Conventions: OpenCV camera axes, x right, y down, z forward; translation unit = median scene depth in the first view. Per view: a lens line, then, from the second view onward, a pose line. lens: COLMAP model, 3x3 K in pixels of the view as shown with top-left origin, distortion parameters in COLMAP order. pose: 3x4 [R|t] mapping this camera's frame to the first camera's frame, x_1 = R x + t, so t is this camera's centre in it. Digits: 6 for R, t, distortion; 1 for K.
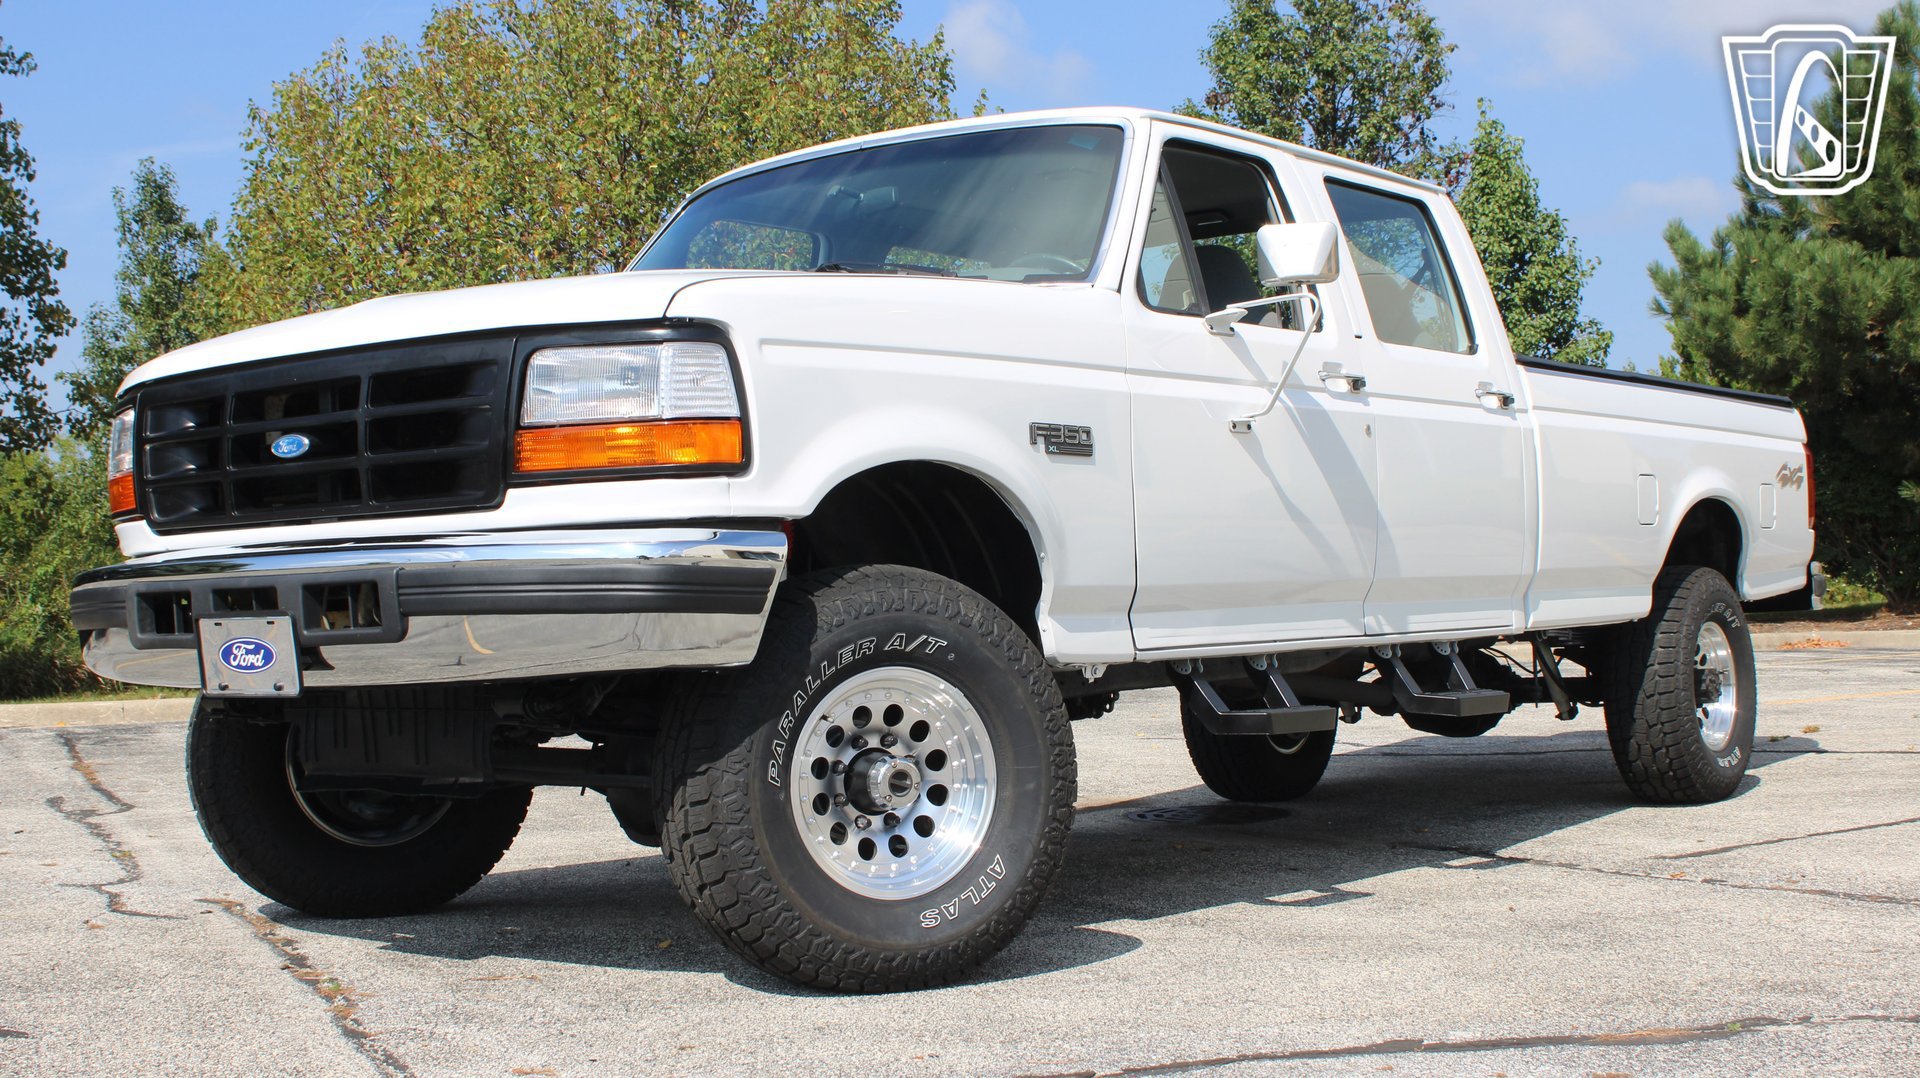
lens RADIAL K [[2324.7, 0, 963.2], [0, 2324.7, 534.8], [0, 0, 1]] dist [-0.093319, 0.130293]
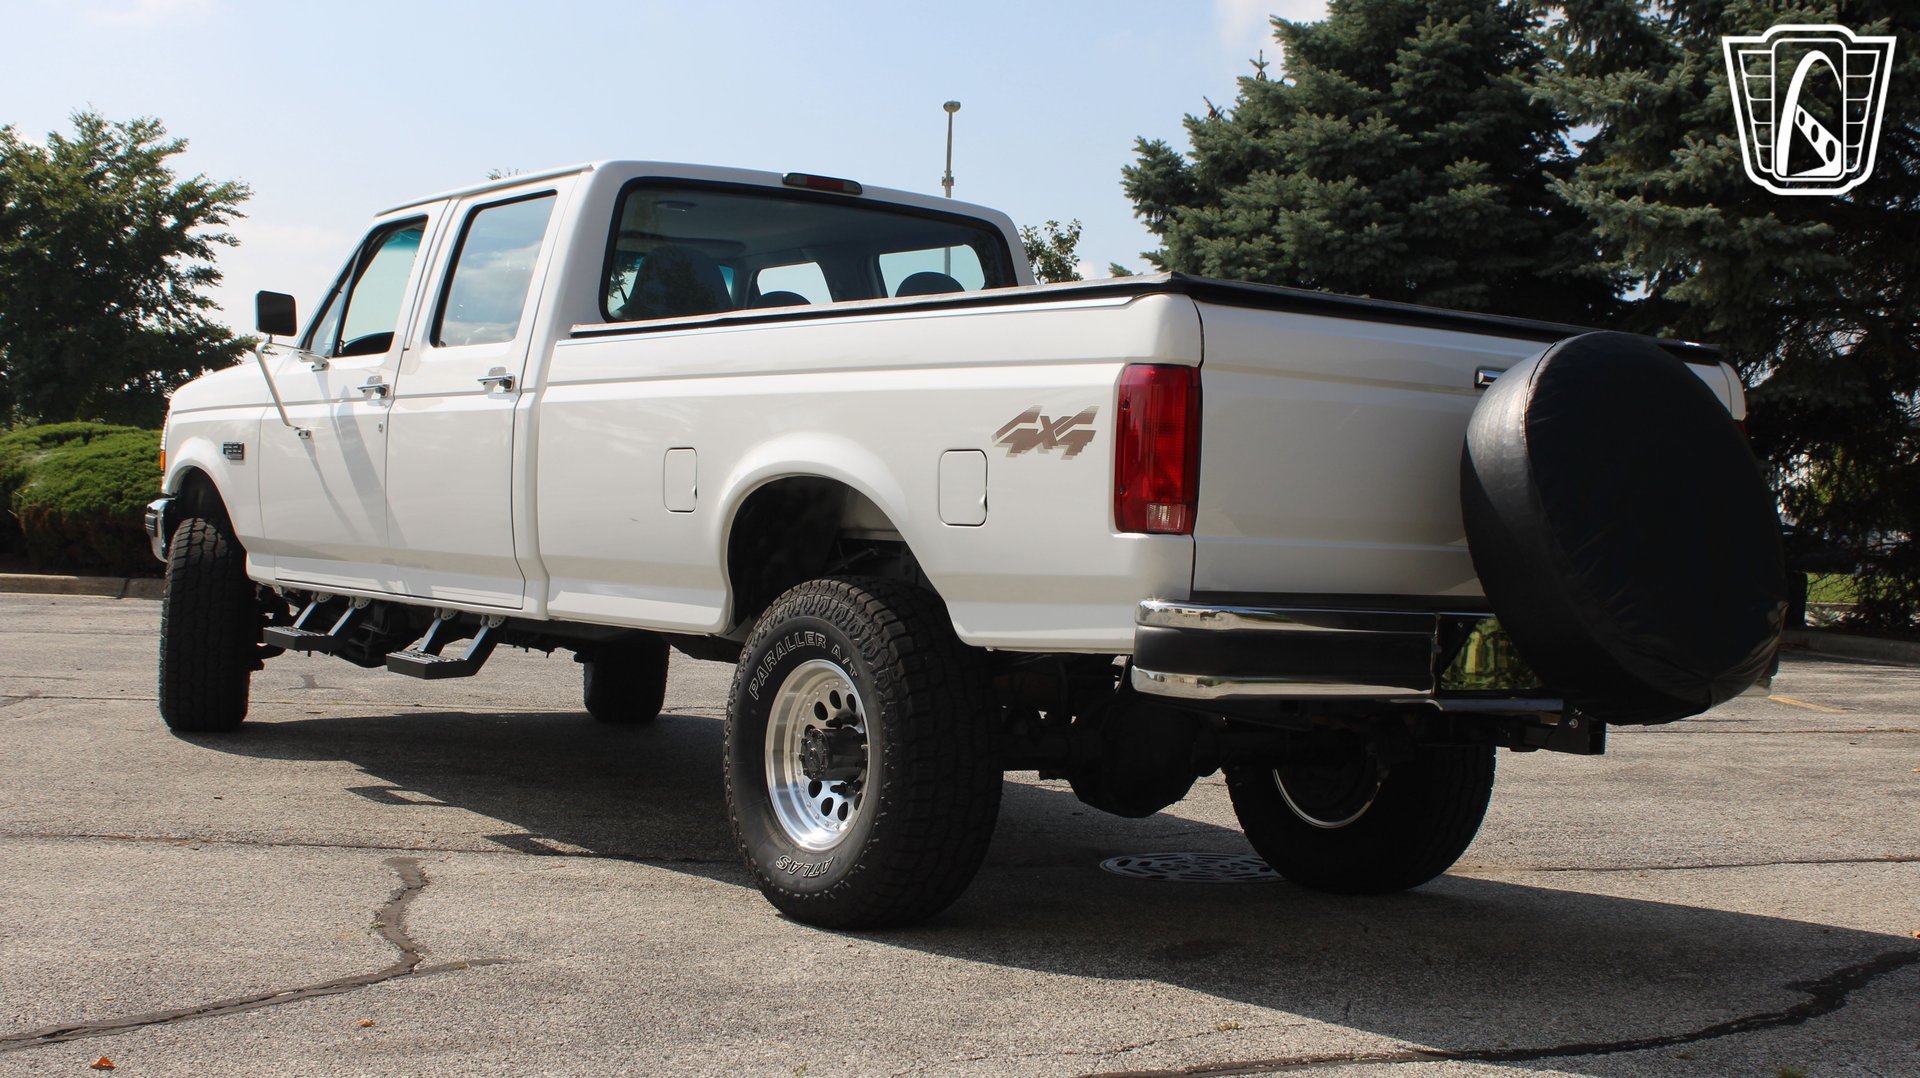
lens RADIAL K [[2364.4, 0, 961.4], [0, 2364.4, 547.6], [0, 0, 1]] dist [-0.070019, 0.070522]
pose [[-0.269496, 0.032511, -0.962453, 1.613661], [-0.002877, 0.999398, 0.034565, -0.031397], [0.962997, 0.012084, -0.269240, 2.030210]]
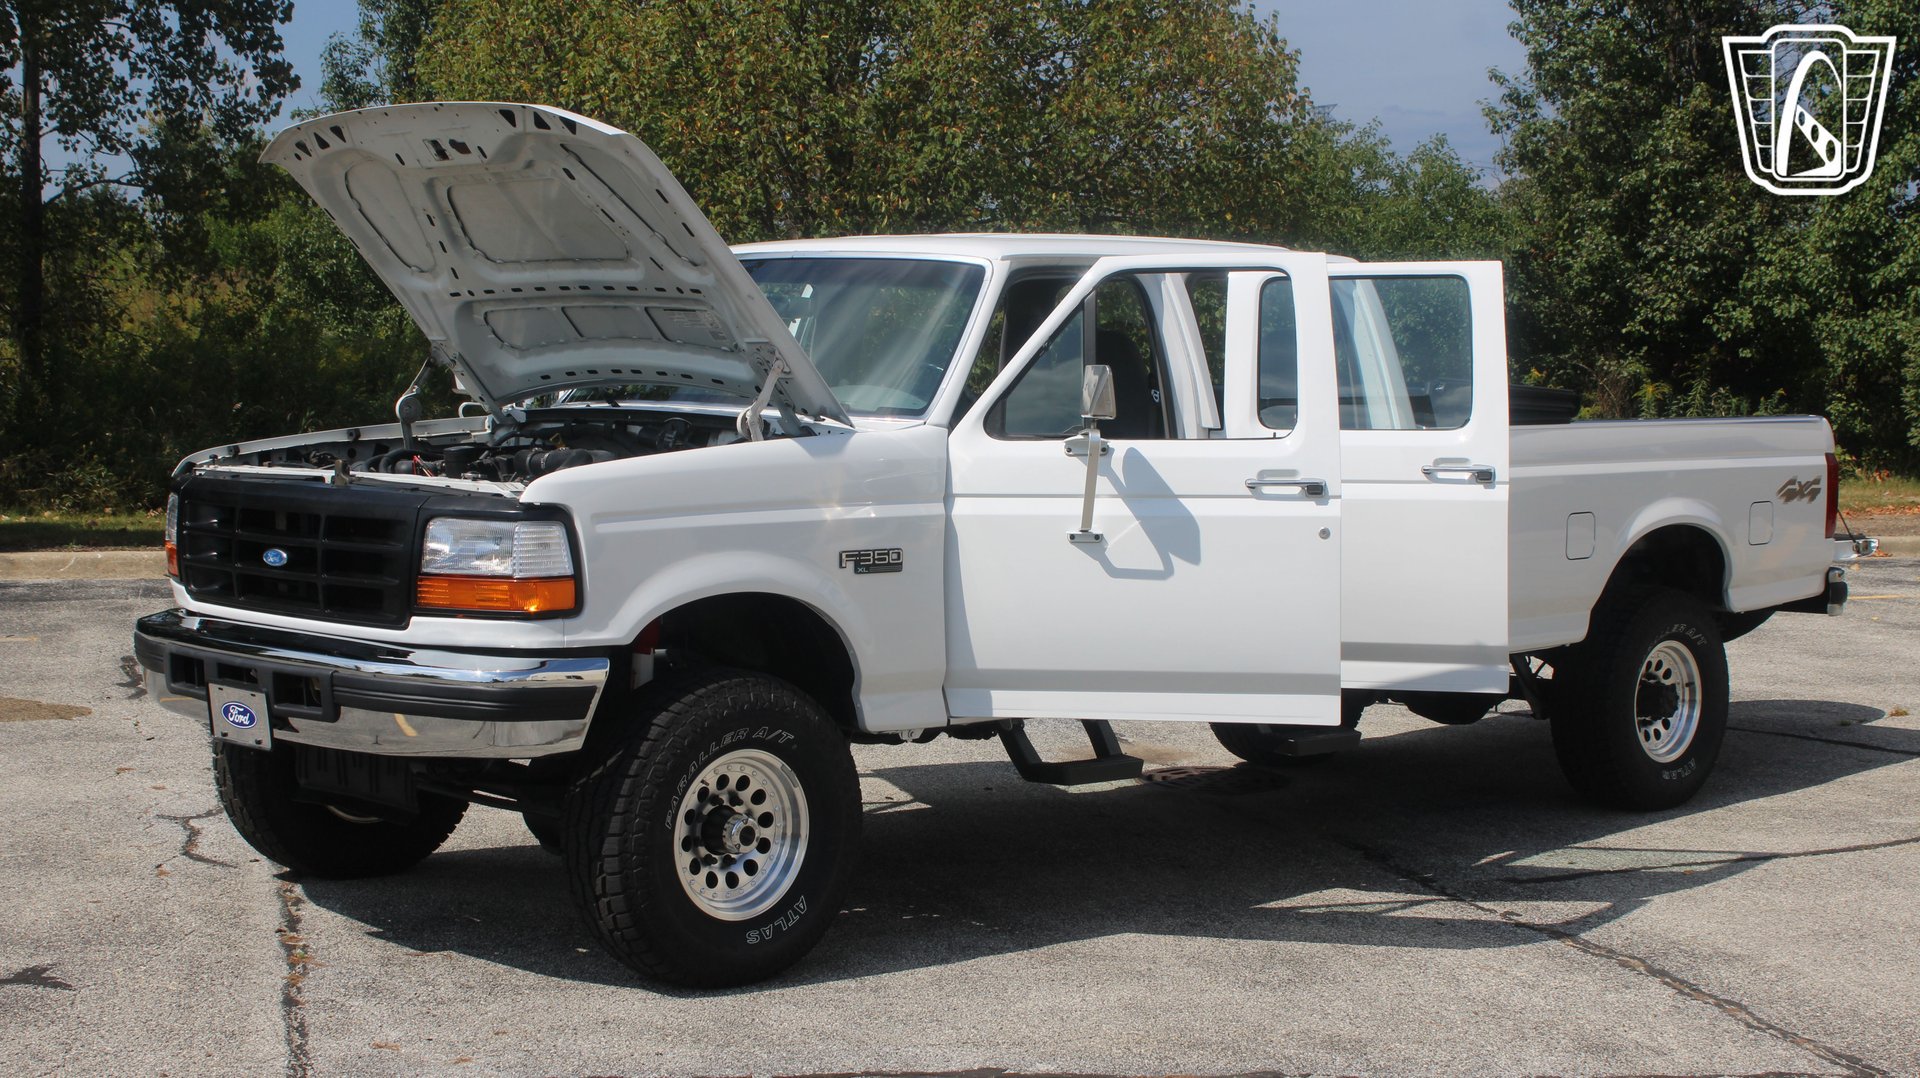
lens RADIAL K [[2818.6, 0, 958.9], [0, 2818.6, 586.7], [0, 0, 1]] dist [-0.025242, 0.083057]
pose [[0.986845, 0.051964, -0.153093, 0.331687], [-0.033228, 0.991913, 0.122493, -0.221275], [0.158220, -0.115794, 0.980591, -0.511918]]
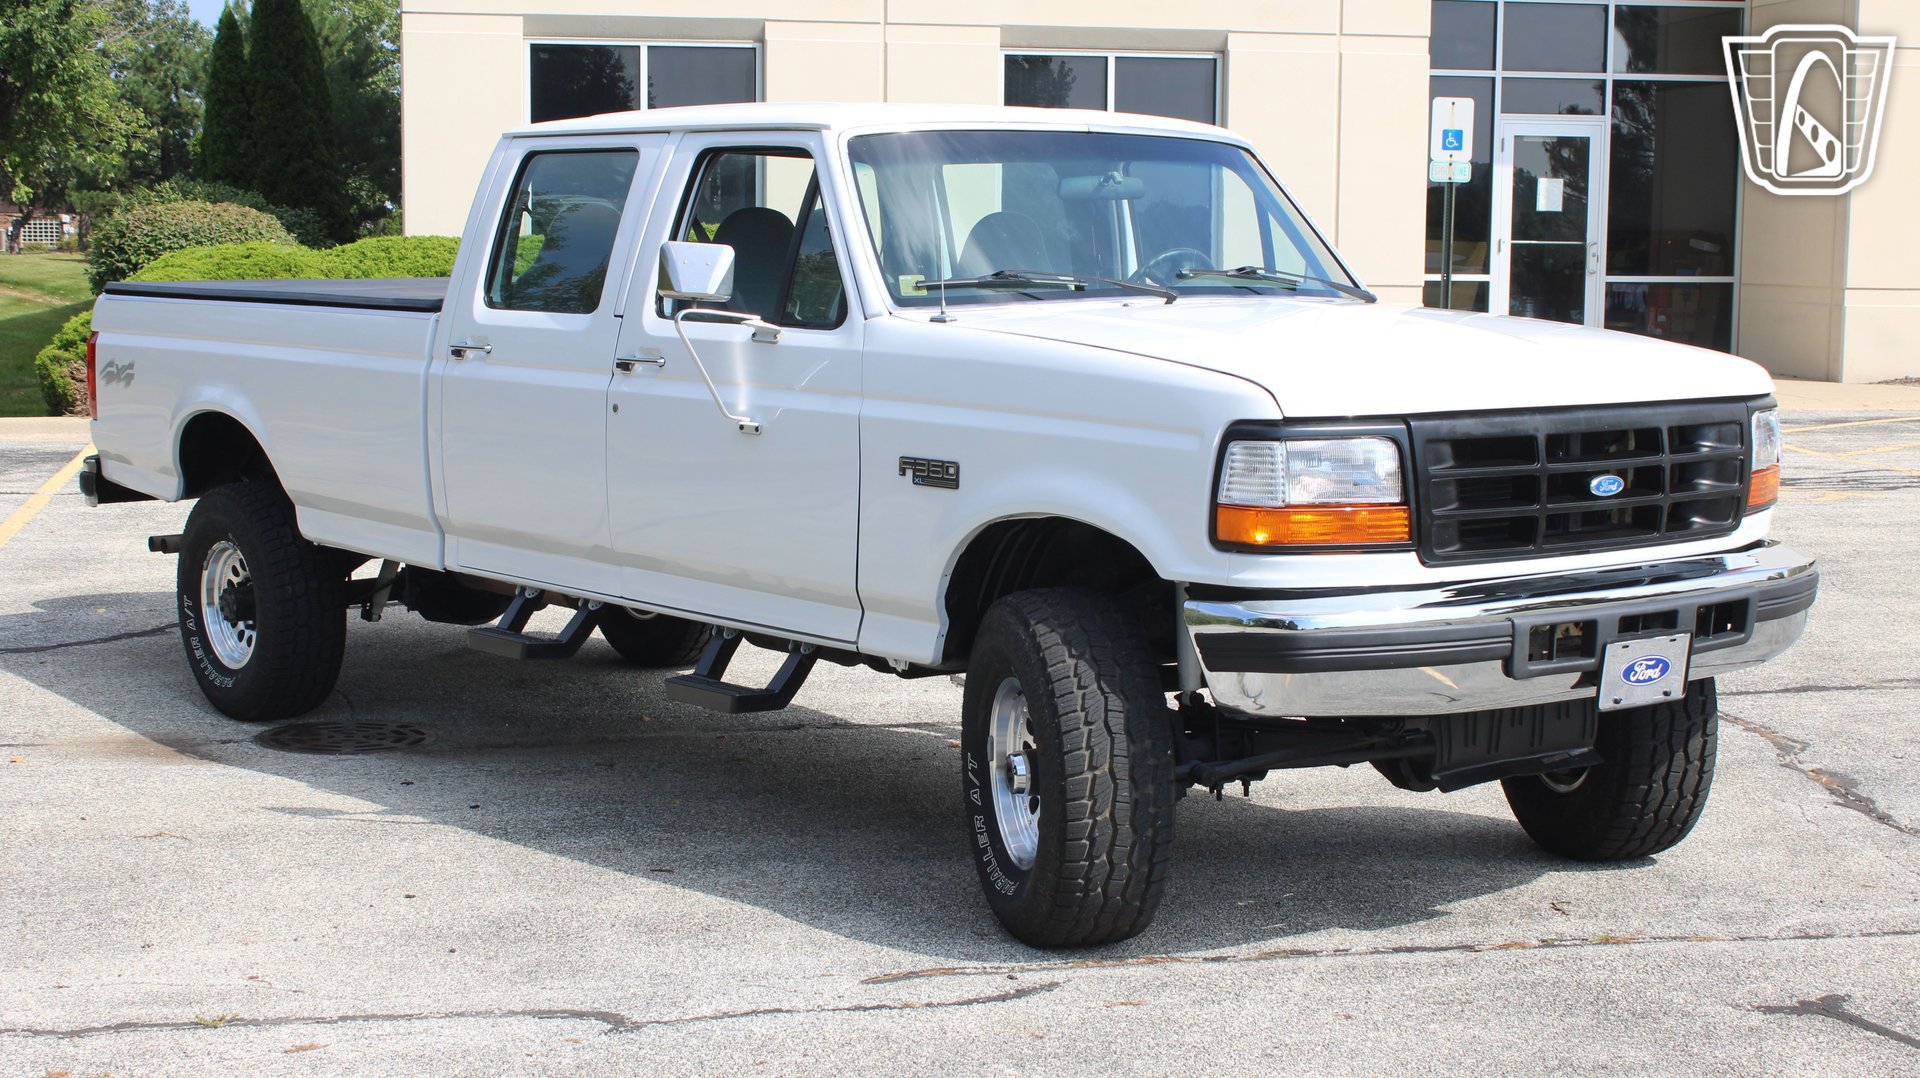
lens RADIAL K [[2818.6, 0, 958.9], [0, 2818.6, 586.7], [0, 0, 1]] dist [-0.025242, 0.083057]
pose [[0.226902, -0.092873, 0.969479, -1.624847], [-0.041980, 0.993585, 0.105007, -0.114818], [-0.973012, -0.064525, 0.221548, 0.942760]]
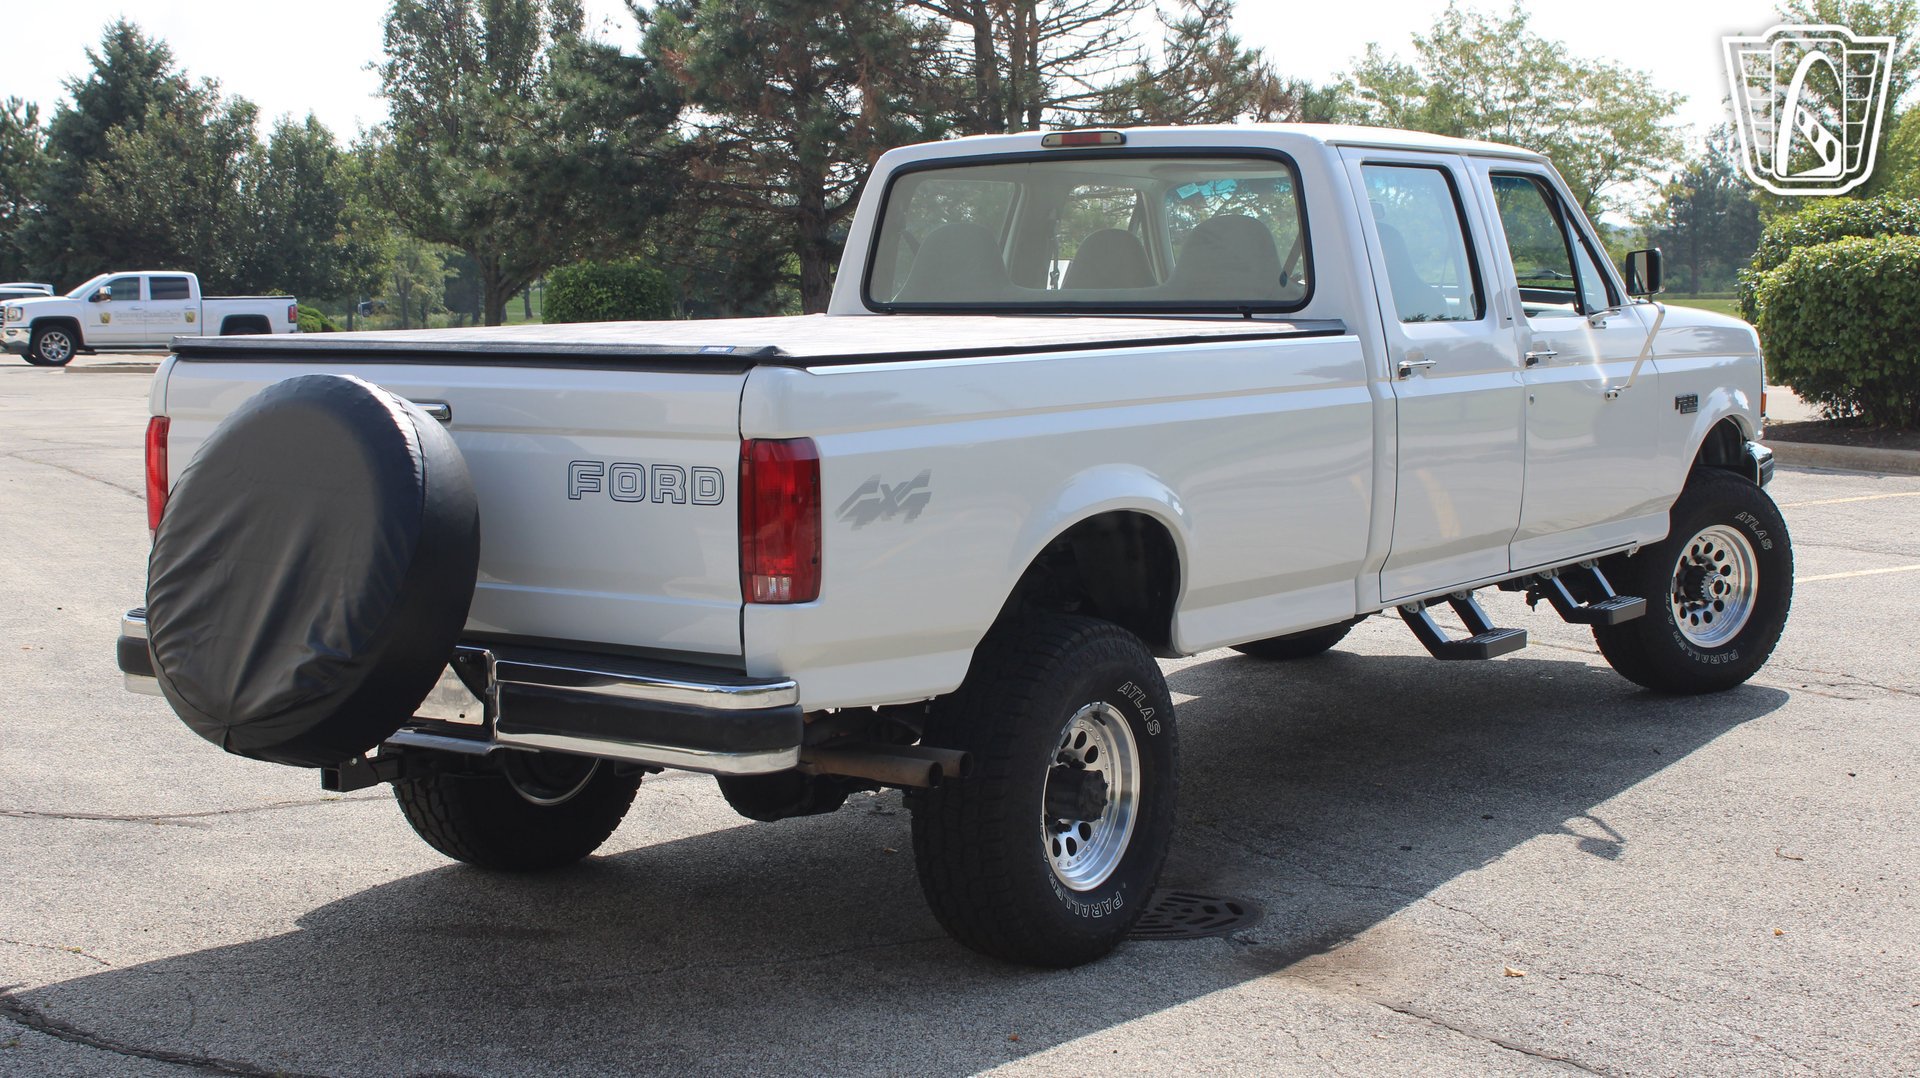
lens RADIAL K [[2818.6, 0, 958.9], [0, 2818.6, 586.7], [0, 0, 1]] dist [-0.025242, 0.083057]
pose [[-0.997400, 0.051477, -0.050423, 0.348777], [0.047072, 0.995272, 0.084962, -0.089130], [0.054558, 0.082367, -0.995108, 3.257657]]
